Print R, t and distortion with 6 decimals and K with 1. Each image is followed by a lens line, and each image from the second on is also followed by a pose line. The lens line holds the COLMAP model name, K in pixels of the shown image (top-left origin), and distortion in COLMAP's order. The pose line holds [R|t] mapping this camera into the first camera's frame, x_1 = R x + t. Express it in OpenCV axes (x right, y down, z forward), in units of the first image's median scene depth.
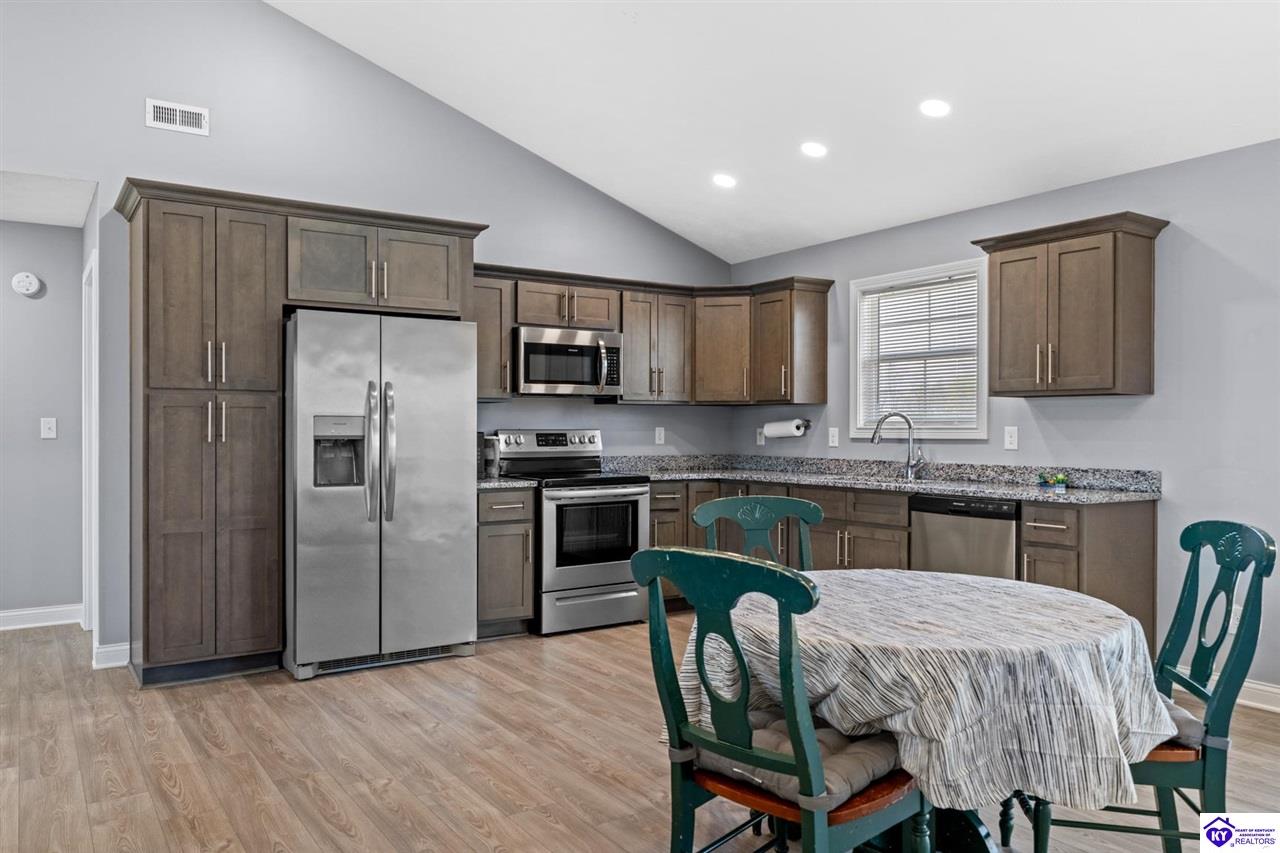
lens RADIAL K [[916.2, 0, 640.0], [0, 916.2, 426.5], [0, 0, 1]] dist [0.006957, 0.000761]
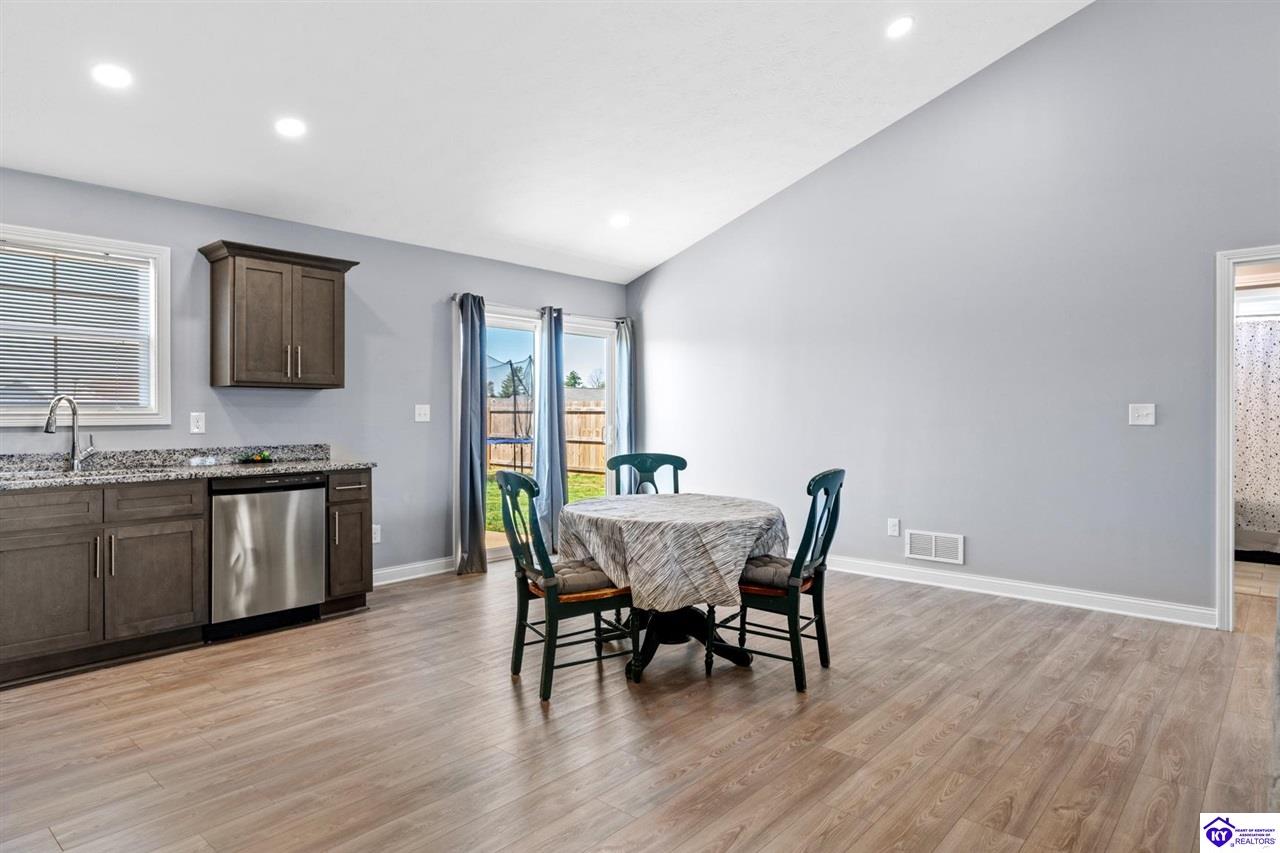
lens RADIAL K [[741.4, 0, 640.1], [0, 741.4, 414.7], [0, 0, 1]] dist [-0.003499, -0.000397]
pose [[-0.256145, -0.002134, 0.966636, -0.579848], [-0.002224, 0.999996, 0.001618, 0.000398], [-0.966636, -0.001735, -0.256149, 0.720718]]
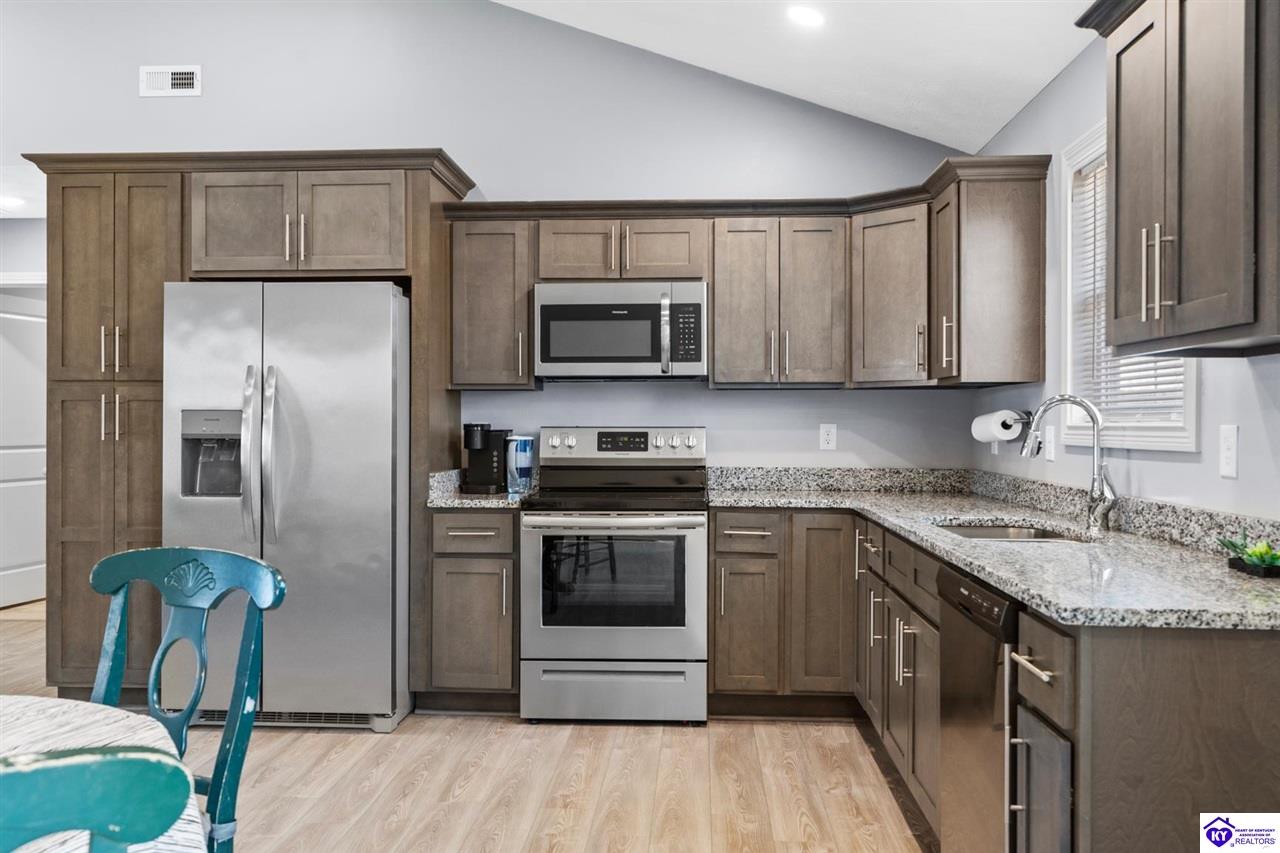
lens RADIAL K [[1068.6, 0, 641.3], [0, 1068.6, 419.8], [0, 0, 1]] dist [0.000877, -0.000034]
pose [[0.798360, -0.000932, -0.602179, 0.488657], [-0.000301, 0.999998, -0.001946, -0.000797], [0.602180, 0.001734, 0.798358, 0.425521]]
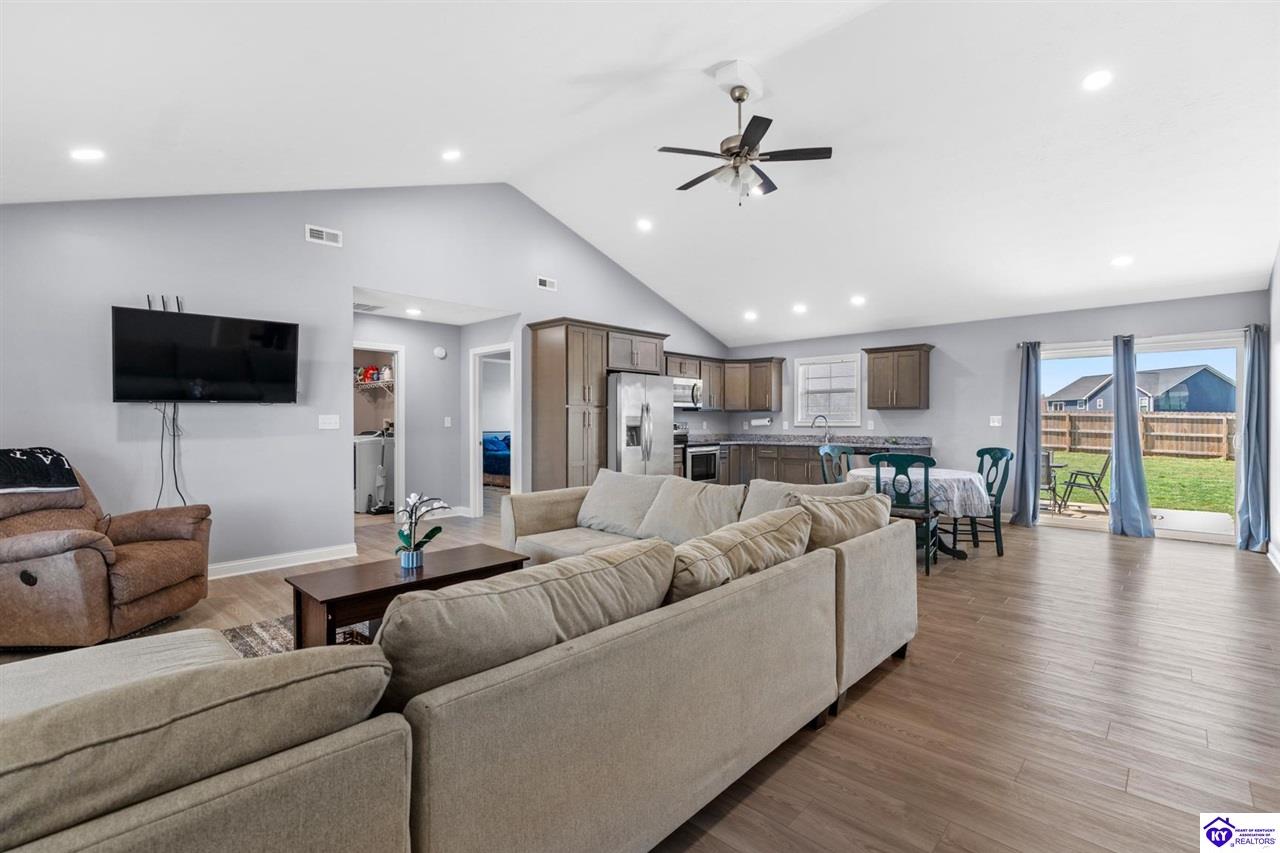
lens RADIAL K [[578.3, 0, 641.9], [0, 578.3, 420.9], [0, 0, 1]] dist [0.000879, 0.000117]
pose [[0.974384, -0.001067, 0.224888, -0.578793], [0.001166, 0.999999, -0.000307, -0.000095], [-0.224888, 0.000561, 0.974385, -0.424928]]
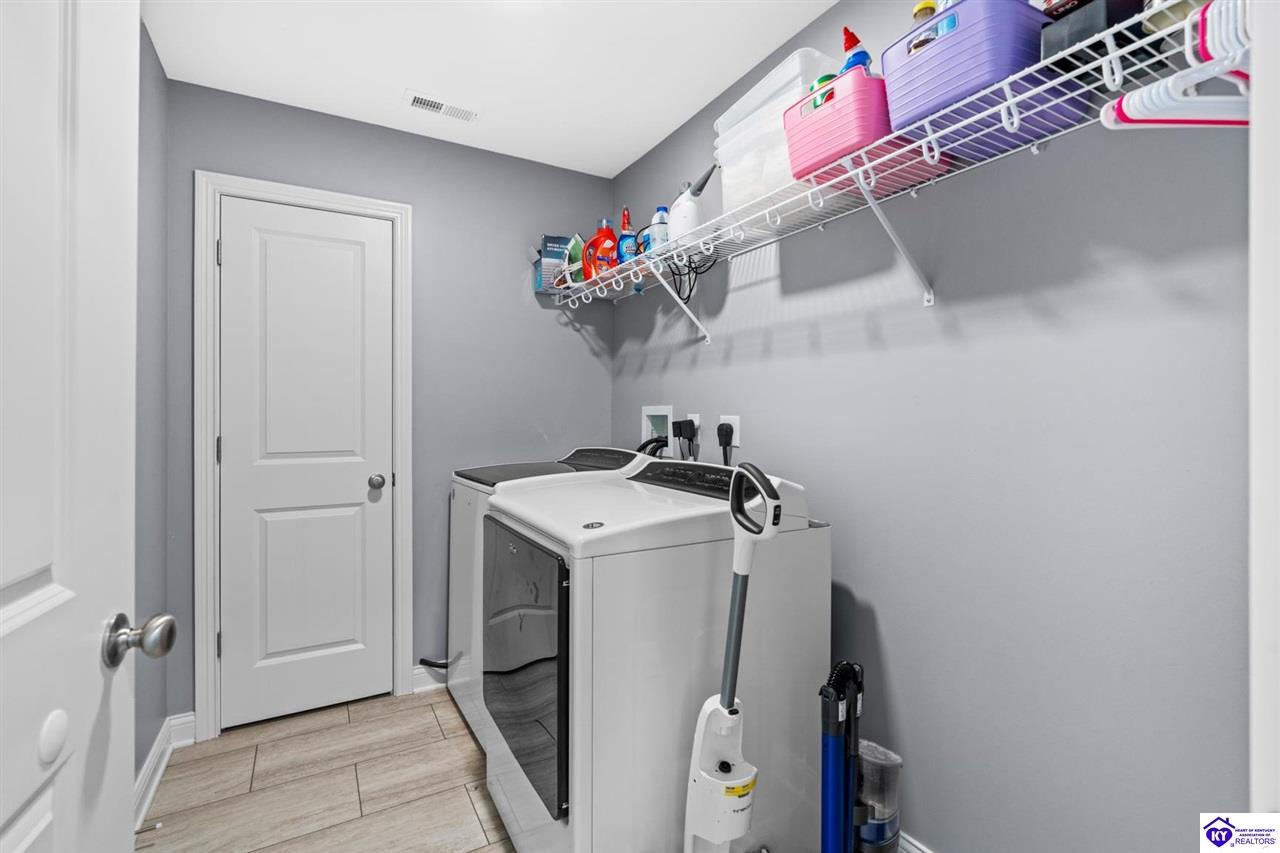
lens RADIAL K [[578.3, 0, 641.9], [0, 578.3, 420.9], [0, 0, 1]] dist [0.000879, 0.000117]
pose [[0.997710, 0.002142, -0.067600, -0.926785], [-0.001793, 0.999985, 0.005234, 0.000957], [0.067610, -0.005101, 0.997699, 0.997875]]
